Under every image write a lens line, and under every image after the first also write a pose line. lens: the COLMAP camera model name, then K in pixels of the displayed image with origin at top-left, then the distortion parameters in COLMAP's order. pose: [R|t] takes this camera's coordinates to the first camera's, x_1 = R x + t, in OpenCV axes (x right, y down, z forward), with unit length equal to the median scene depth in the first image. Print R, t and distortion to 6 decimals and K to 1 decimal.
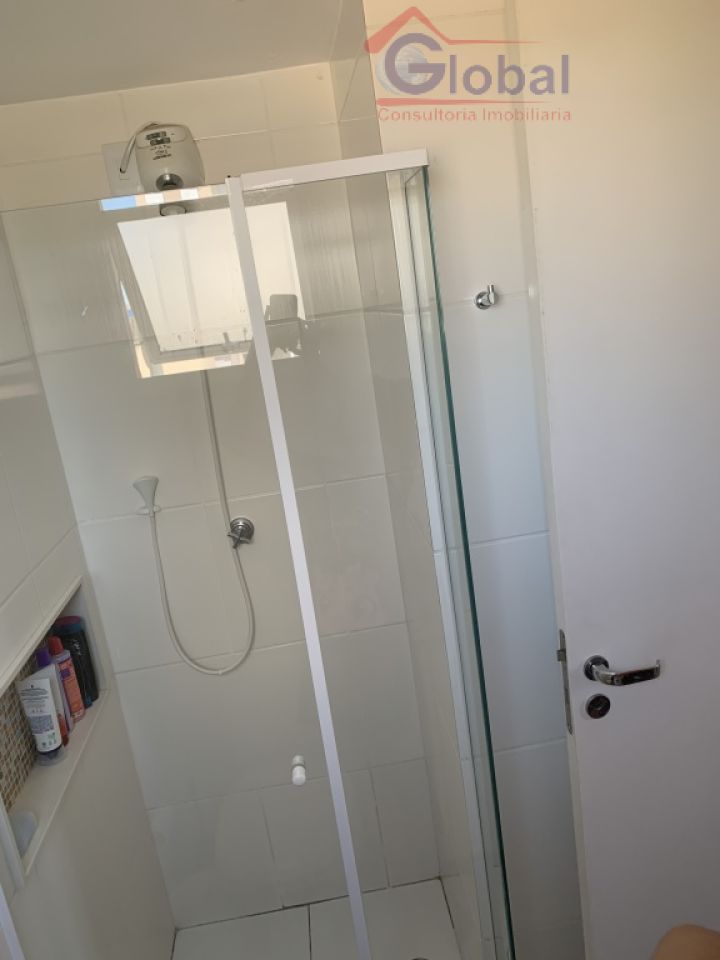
lens RADIAL K [[736.5, 0, 360.0], [0, 736.5, 480.0], [0, 0, 1]] dist [-0.008538, -0.004343]
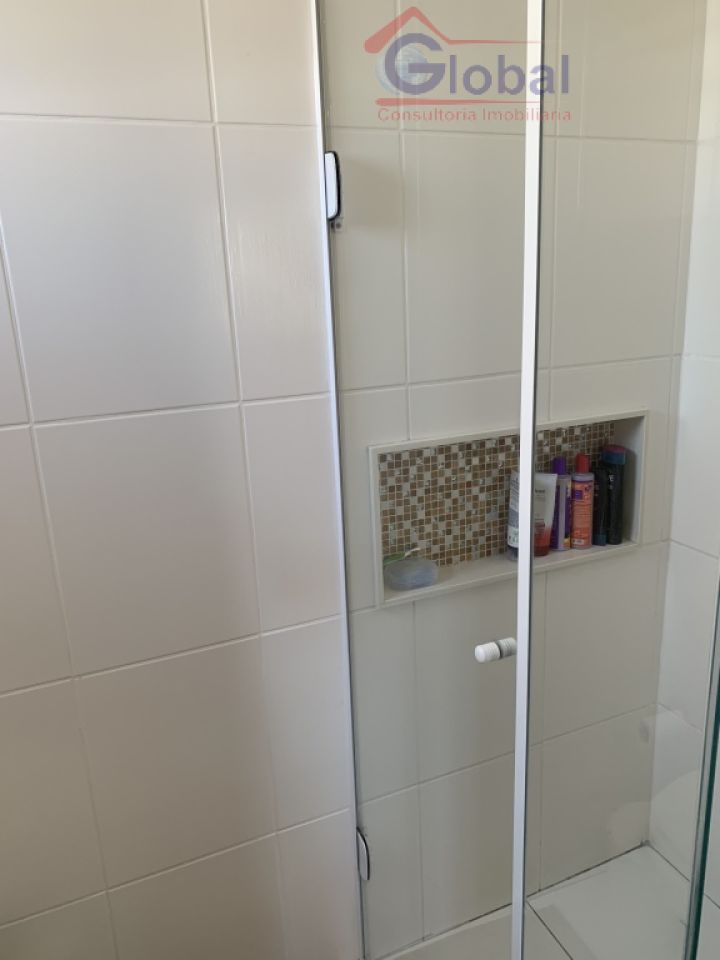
lens RADIAL K [[736.5, 0, 360.0], [0, 736.5, 480.0], [0, 0, 1]] dist [-0.008538, -0.004343]
pose [[0.305212, 0.375406, -0.875166, 0.323379], [-0.237490, 0.919986, 0.311807, 0.015707], [0.922195, 0.112676, 0.369946, 0.369960]]
